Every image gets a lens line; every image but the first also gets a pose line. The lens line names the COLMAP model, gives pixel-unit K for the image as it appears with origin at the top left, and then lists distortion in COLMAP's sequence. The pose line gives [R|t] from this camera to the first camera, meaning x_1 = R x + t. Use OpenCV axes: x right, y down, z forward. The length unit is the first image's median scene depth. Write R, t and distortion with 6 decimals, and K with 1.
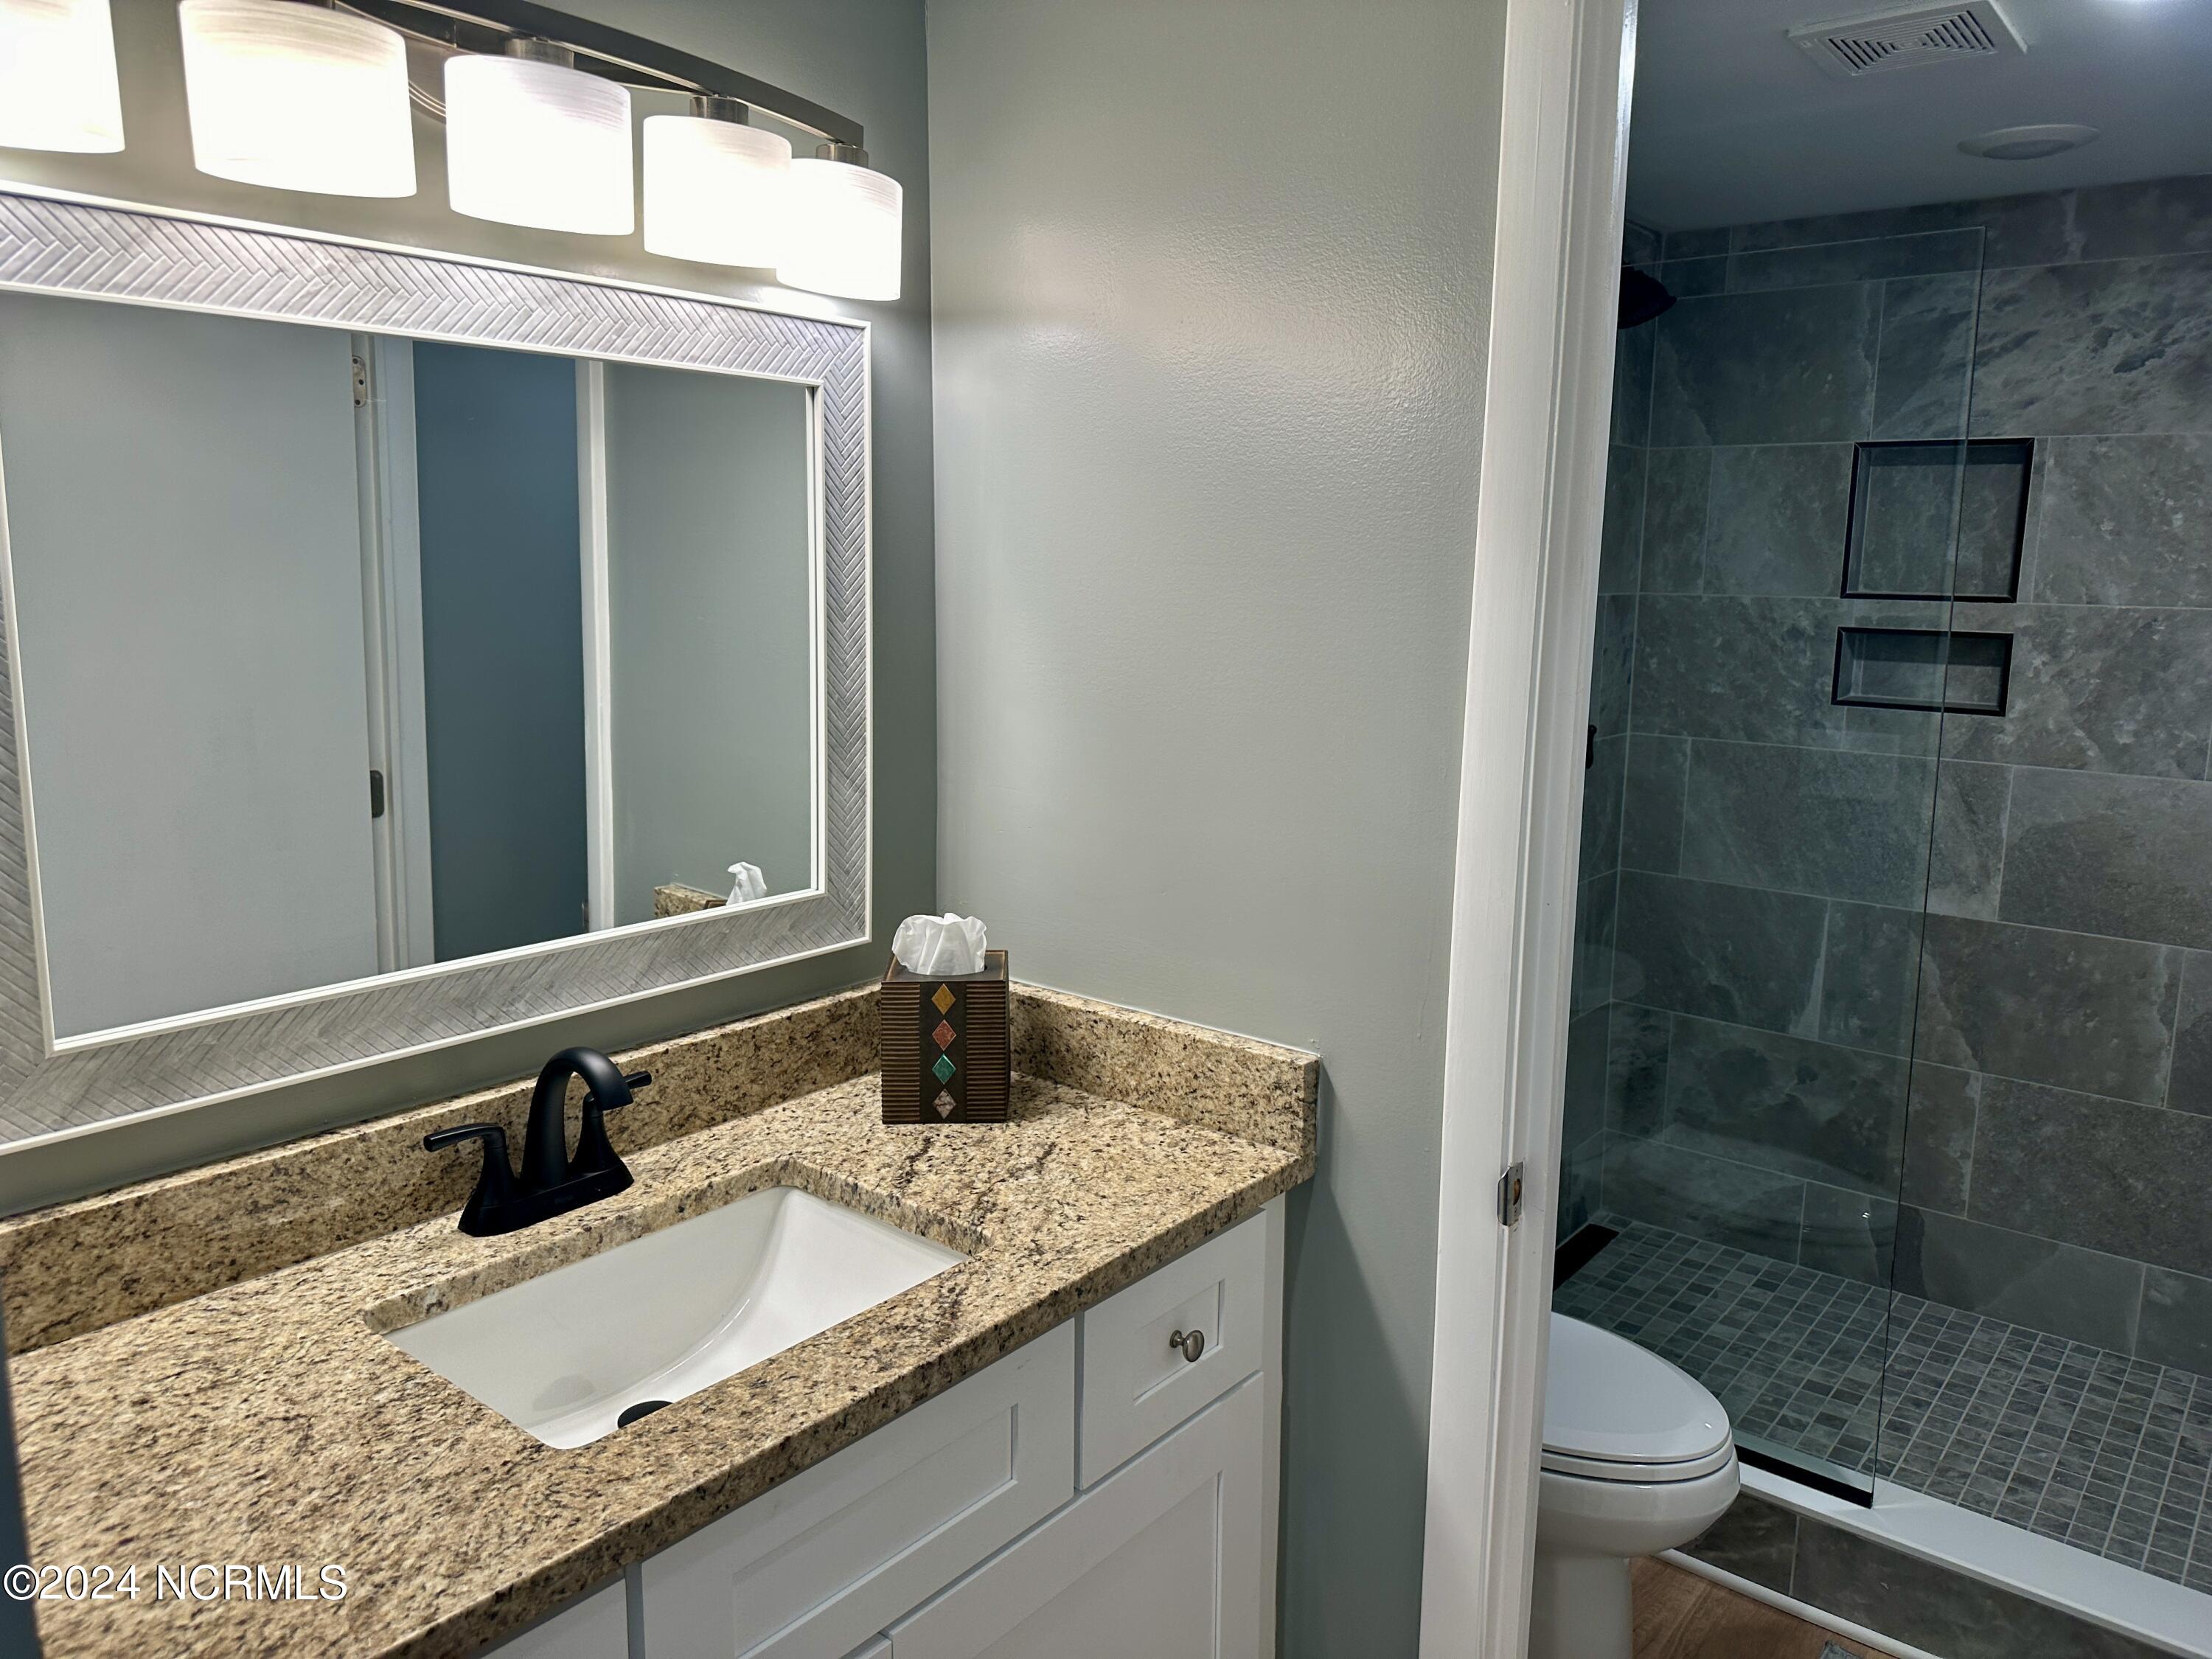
lens RADIAL K [[1543.5, 0, 1110.1], [0, 1543.5, 817.6], [0, 0, 1]] dist [0.005029, -0.016542]
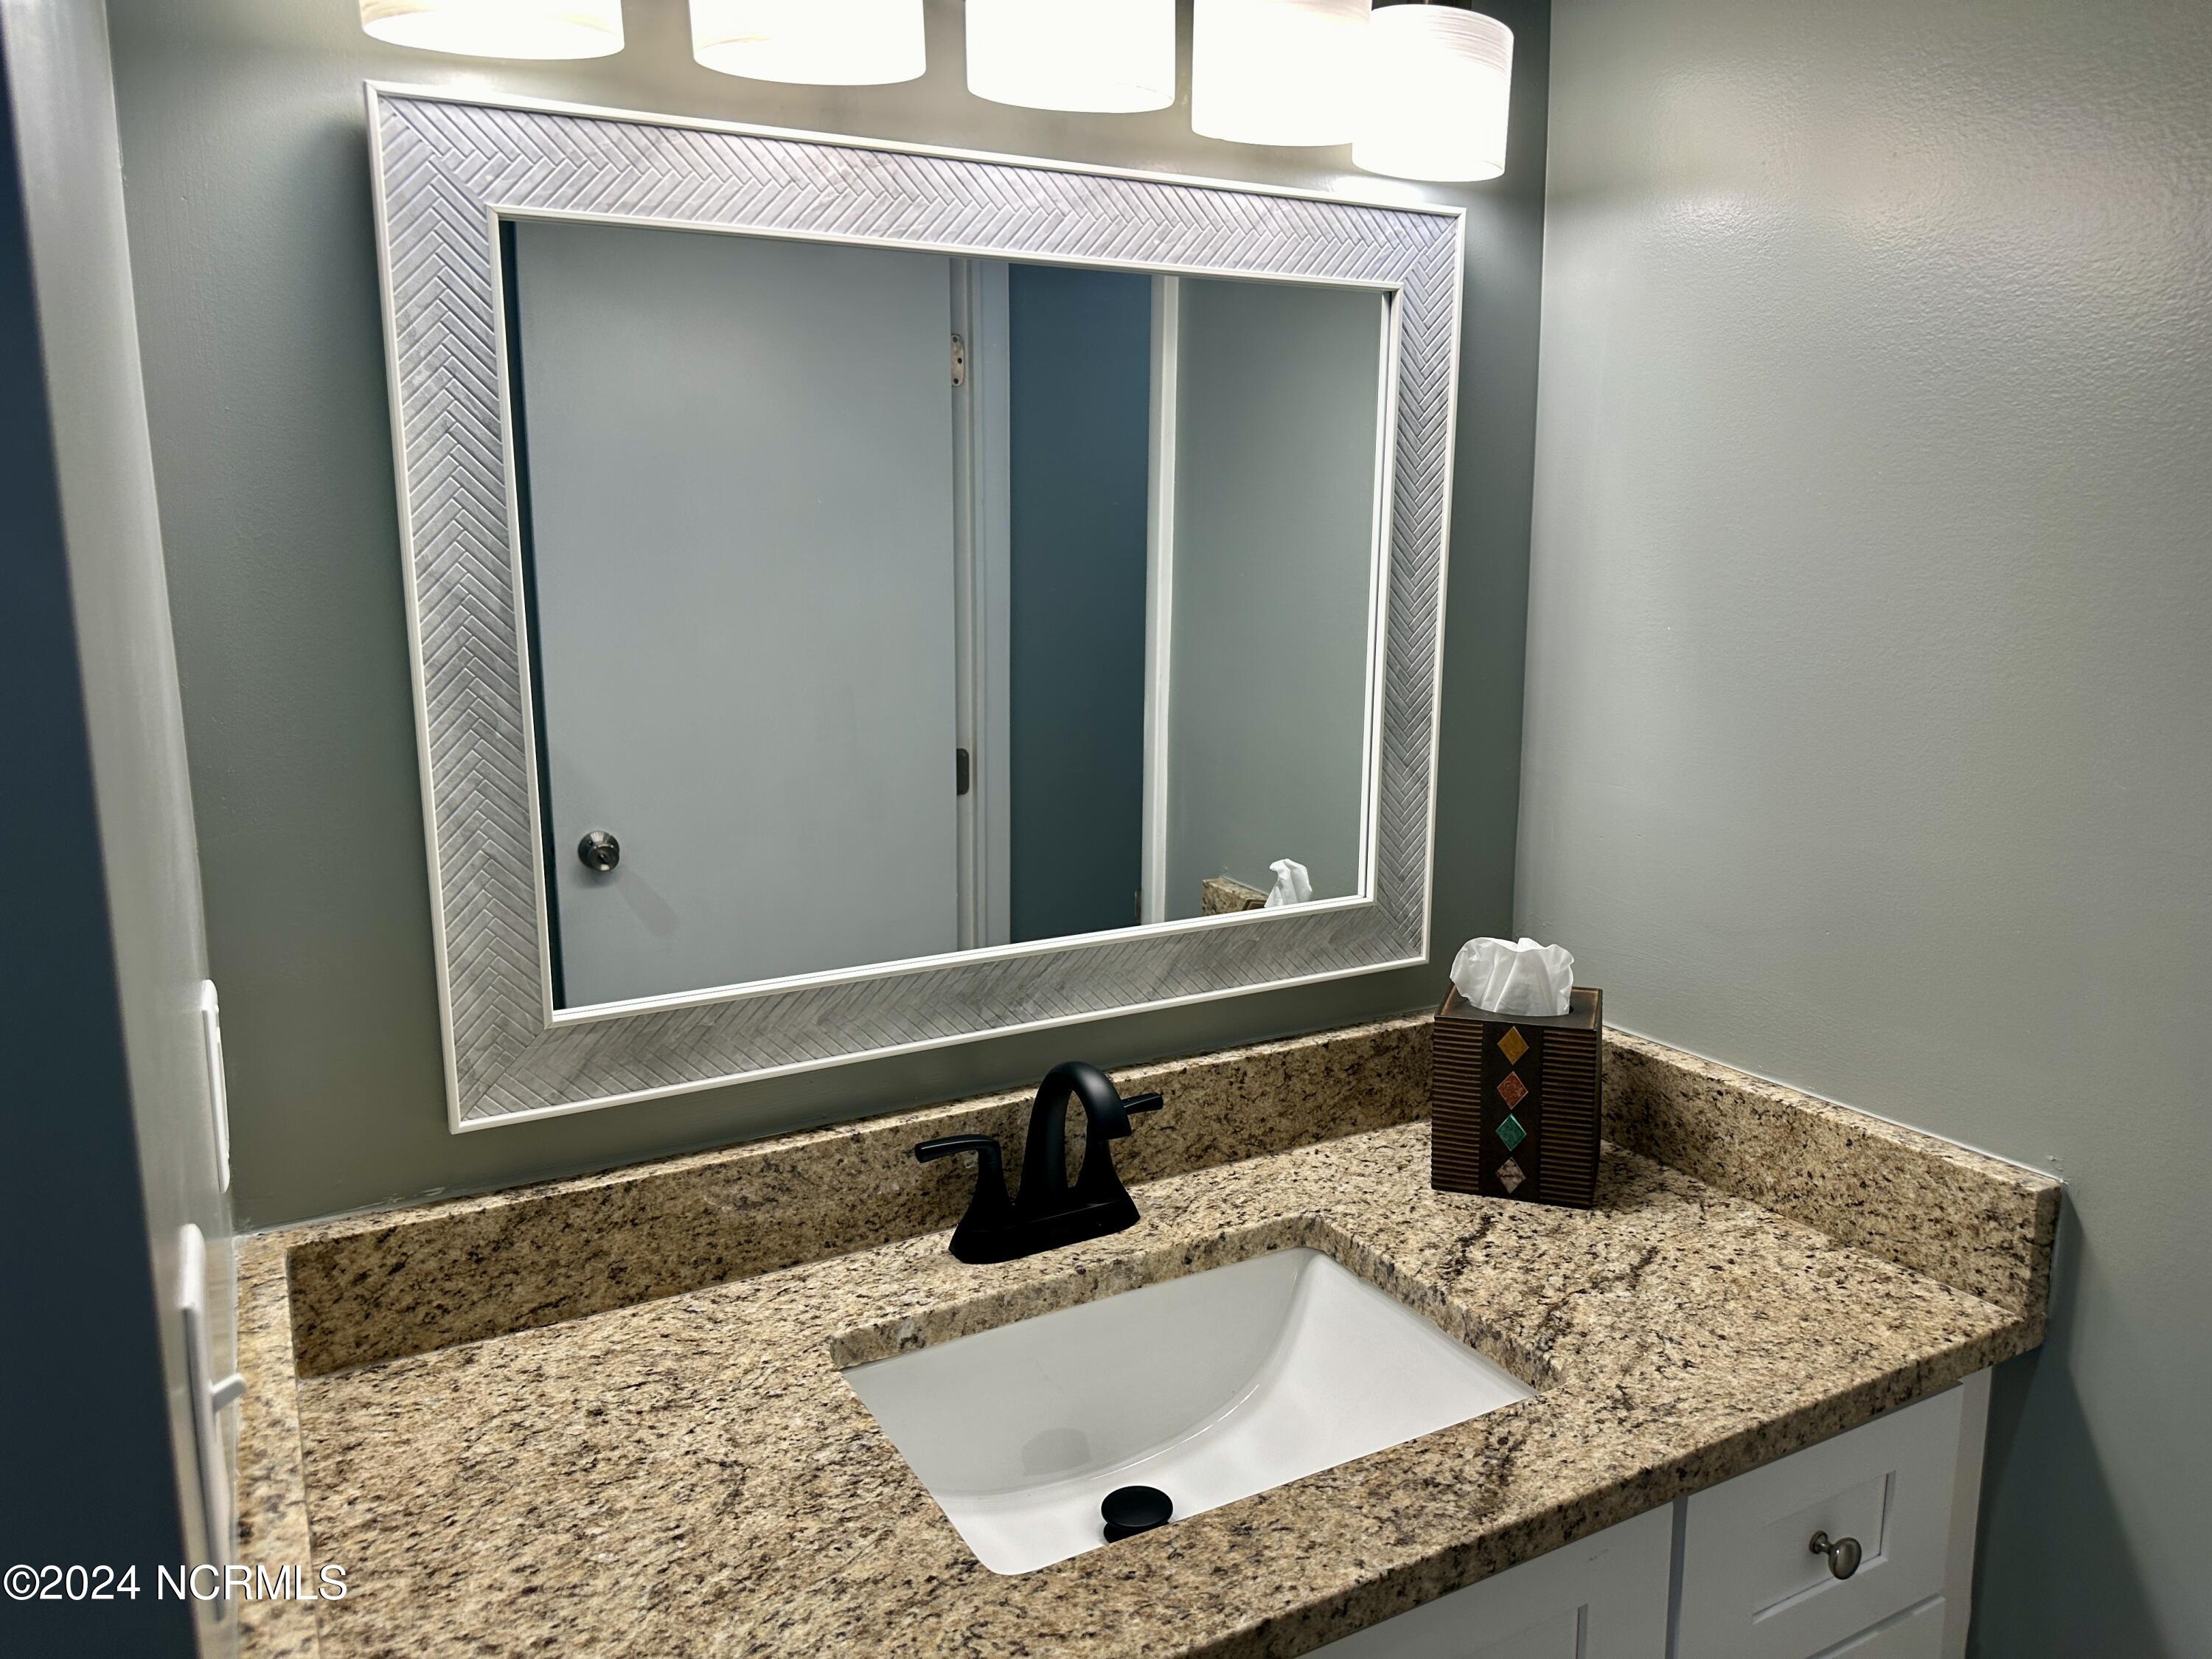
lens RADIAL K [[1523.0, 0, 1106.0], [0, 1523.0, 829.5], [0, 0, 1]] dist [0.135828, -0.275075]
pose [[0.924882, 0.045129, -0.377567, -0.008751], [-0.040425, 0.998975, 0.020379, -0.001431], [0.378100, -0.003585, 0.925758, 0.208446]]
